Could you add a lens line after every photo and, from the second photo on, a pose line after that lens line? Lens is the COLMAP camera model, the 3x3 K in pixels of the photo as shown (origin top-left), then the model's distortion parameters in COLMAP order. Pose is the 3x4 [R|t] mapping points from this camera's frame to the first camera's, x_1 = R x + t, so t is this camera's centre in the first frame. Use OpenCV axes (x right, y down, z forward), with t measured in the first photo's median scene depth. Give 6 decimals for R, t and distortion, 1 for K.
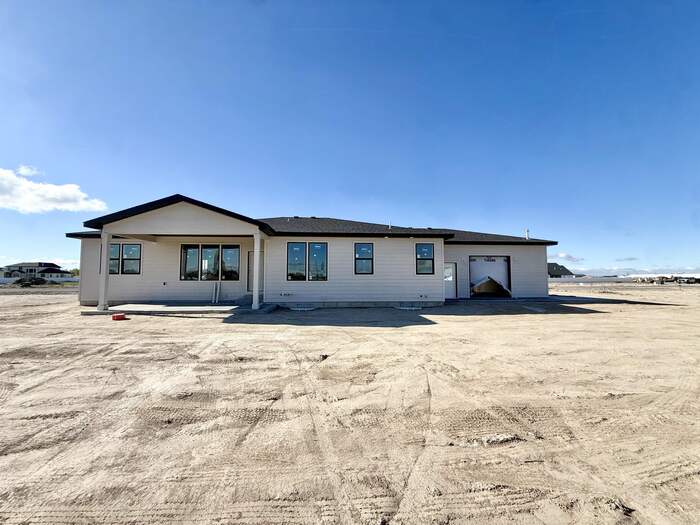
lens RADIAL K [[278.8, 0, 346.7], [0, 278.8, 262.9], [0, 0, 1]] dist [-0.001201, 0.000253]
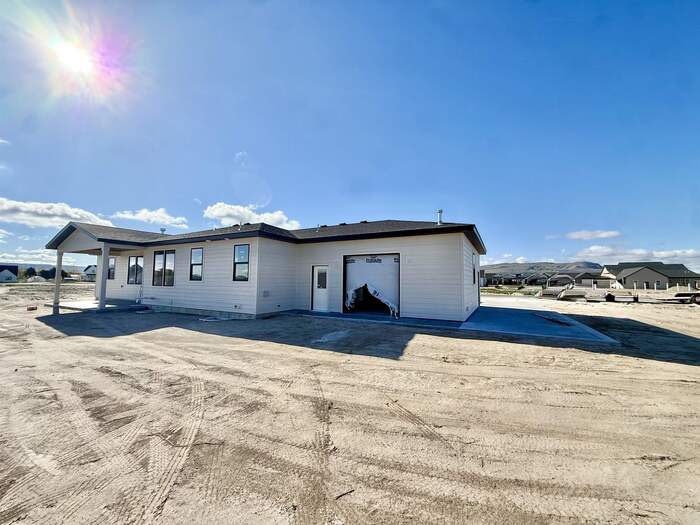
lens RADIAL K [[278.8, 0, 346.7], [0, 278.8, 262.9], [0, 0, 1]] dist [-0.001201, 0.000253]
pose [[0.847009, -0.027518, -0.530867, 0.826970], [0.023041, 0.999621, -0.015054, 0.005074], [0.531080, 0.000519, 0.847322, 0.372674]]
